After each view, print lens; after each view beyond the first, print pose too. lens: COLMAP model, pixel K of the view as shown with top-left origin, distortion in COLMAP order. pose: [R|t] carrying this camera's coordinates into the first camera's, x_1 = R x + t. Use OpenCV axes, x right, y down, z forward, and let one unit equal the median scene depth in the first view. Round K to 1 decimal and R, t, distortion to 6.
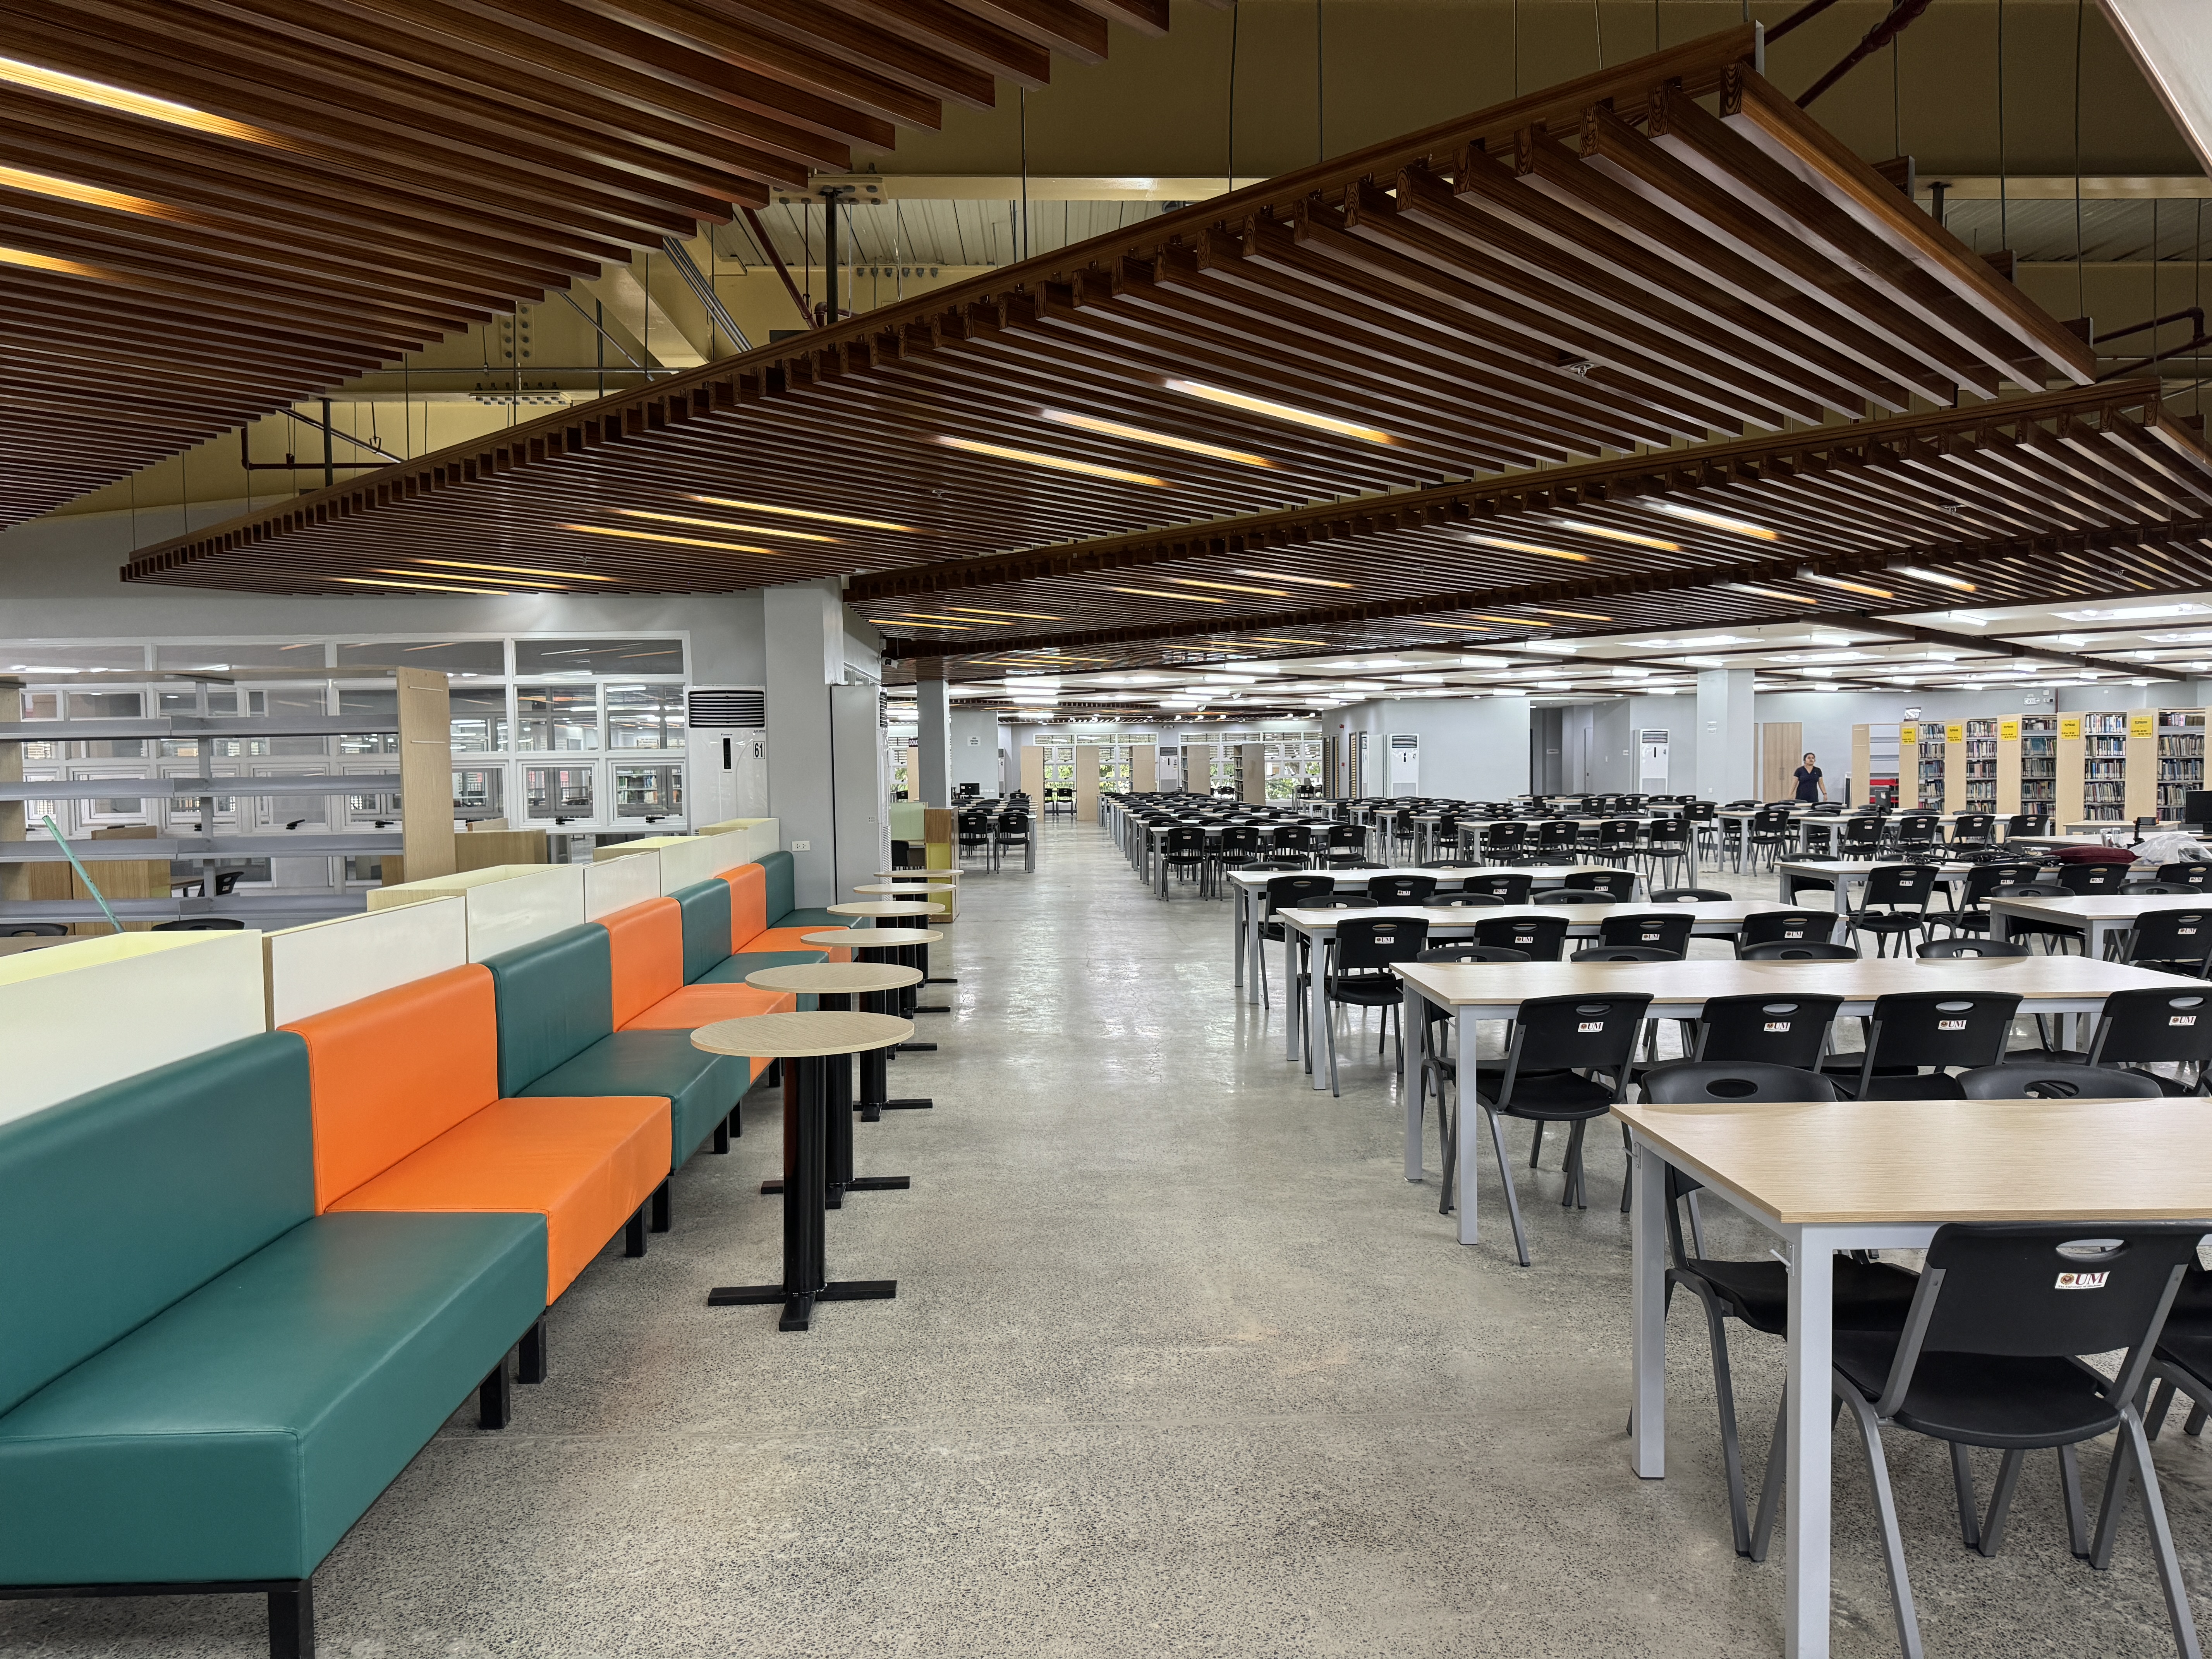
lens RADIAL K [[1555.5, 0, 1106.0], [0, 1555.5, 829.5], [0, 0, 1]] dist [0.116674, -0.106241]
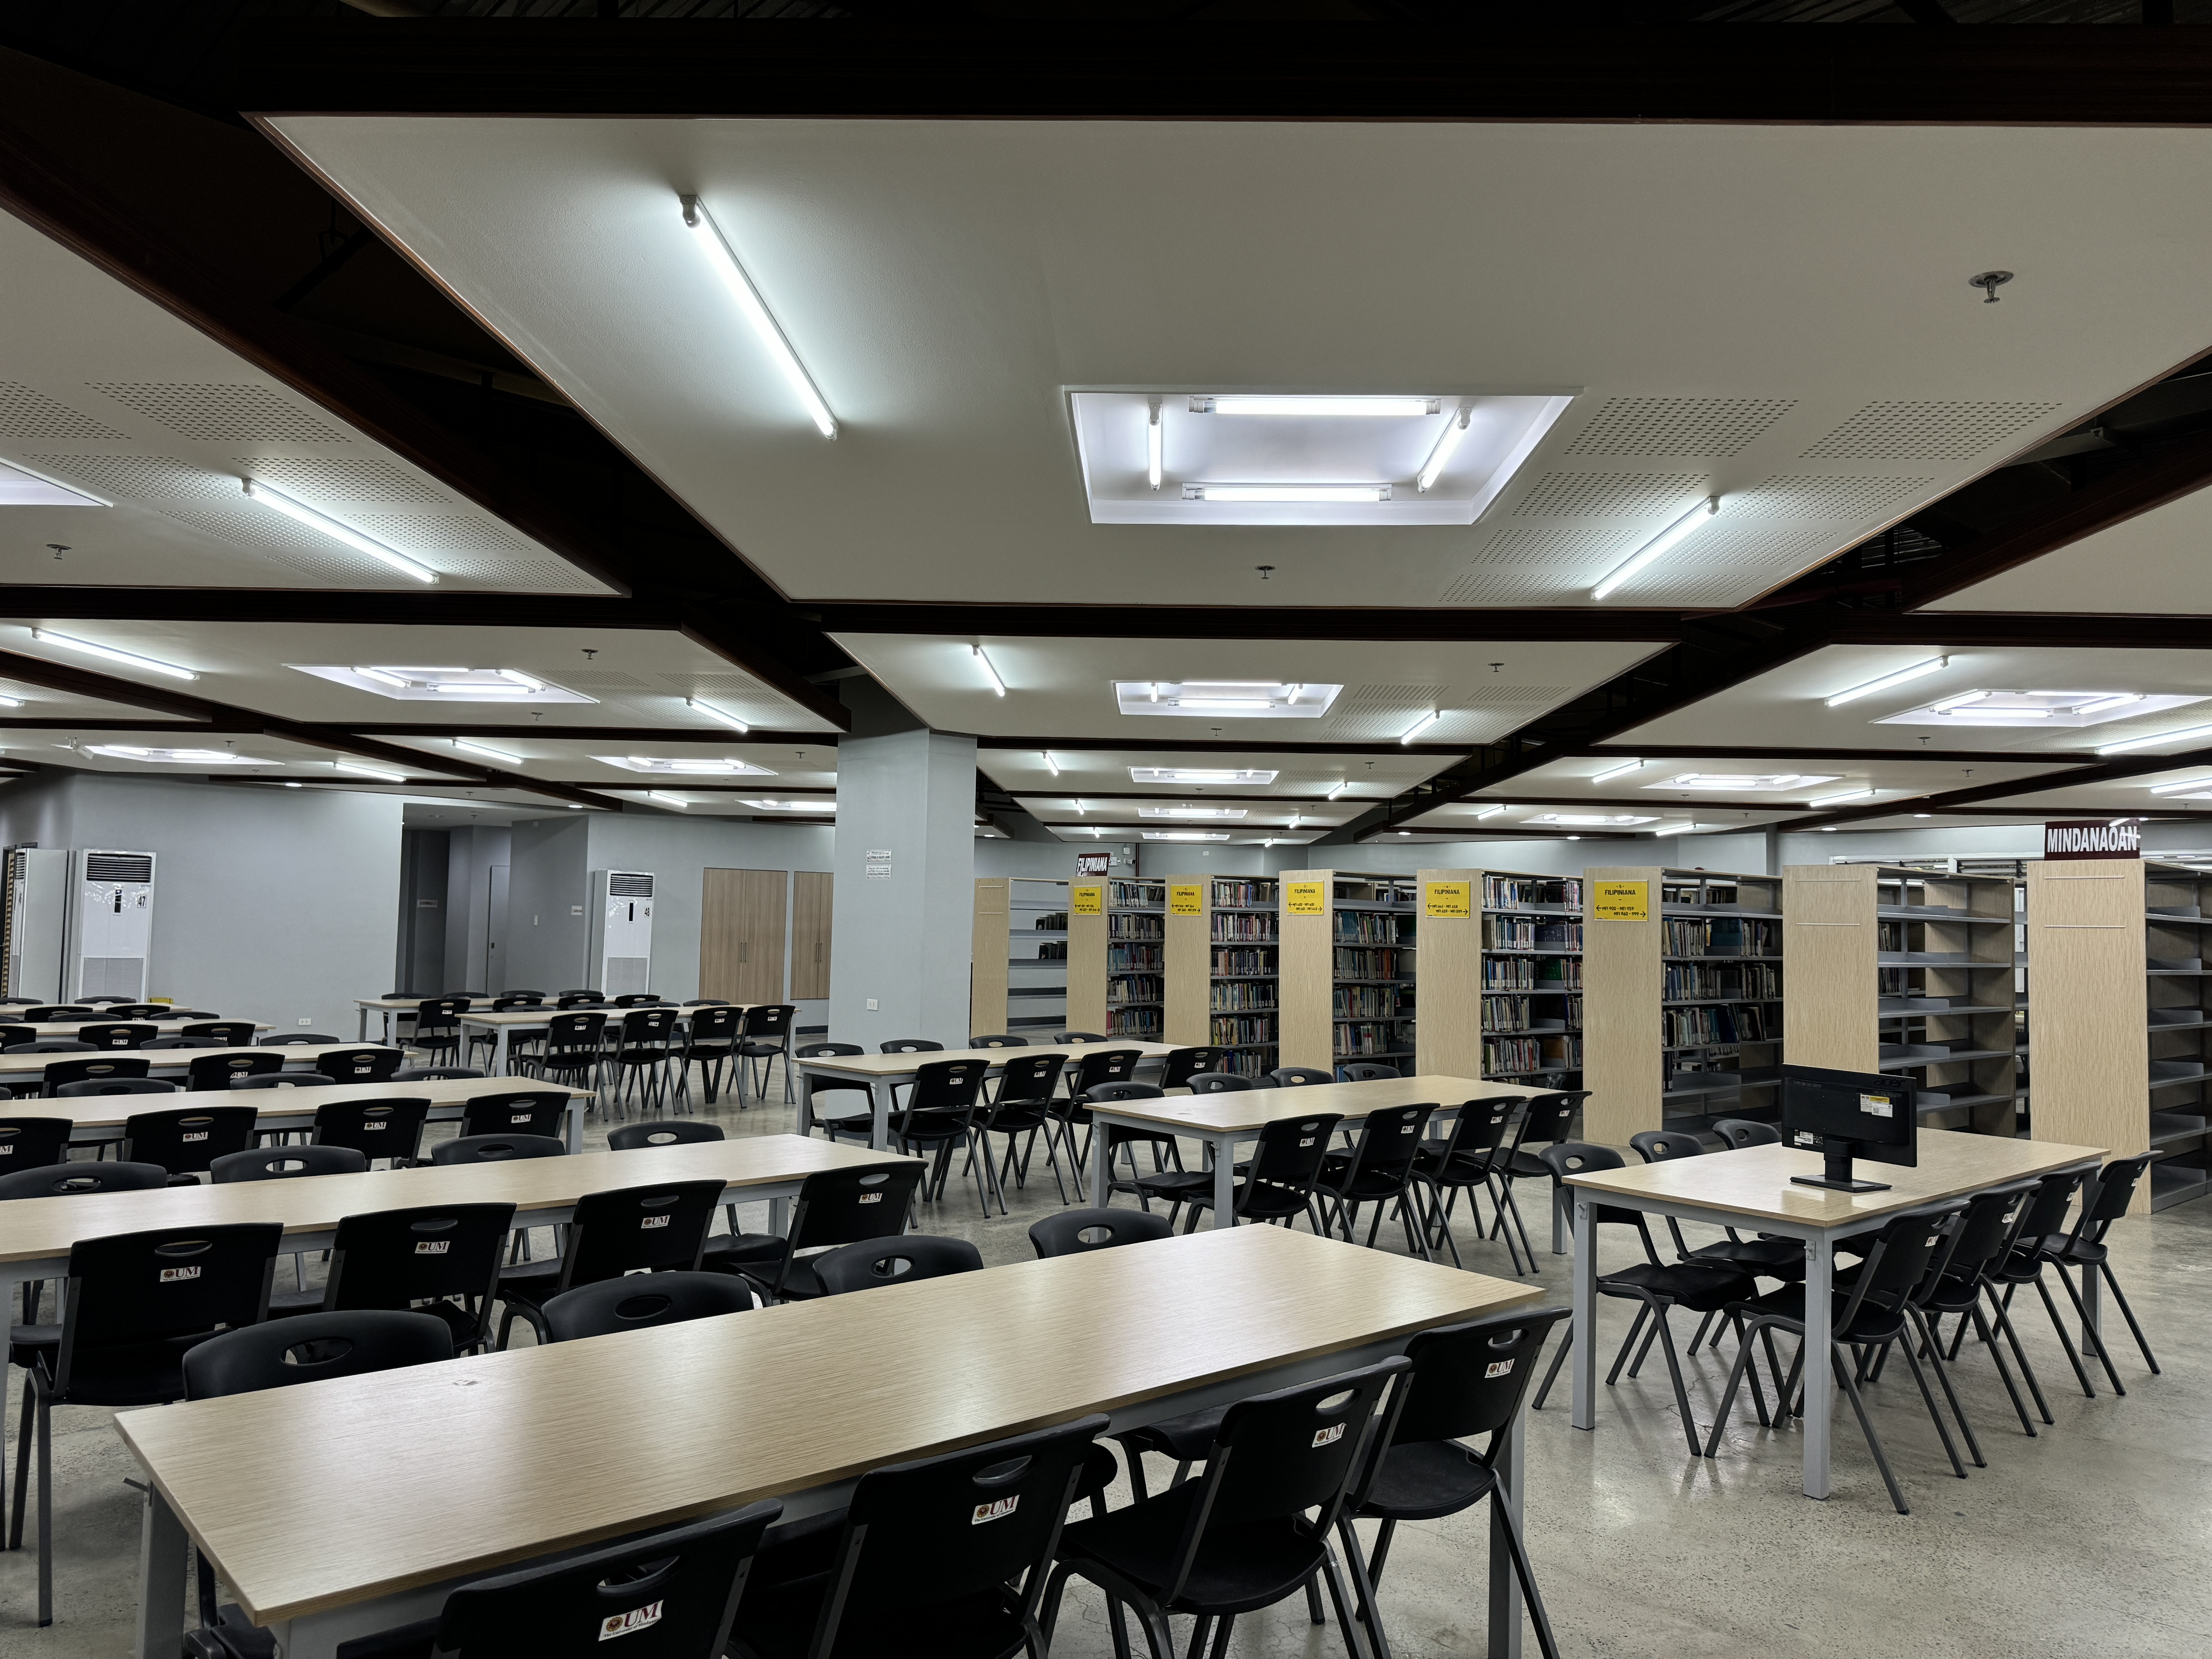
lens RADIAL K [[1570.8, 0, 1098.4], [0, 1570.8, 798.9], [0, 0, 1]] dist [-0.049482, -0.000903]
pose [[0.771076, 0.076512, 0.632129, 0.123207], [0.000550, 0.992674, -0.120824, -0.021777], [-0.636743, 0.093512, 0.765385, 0.468604]]
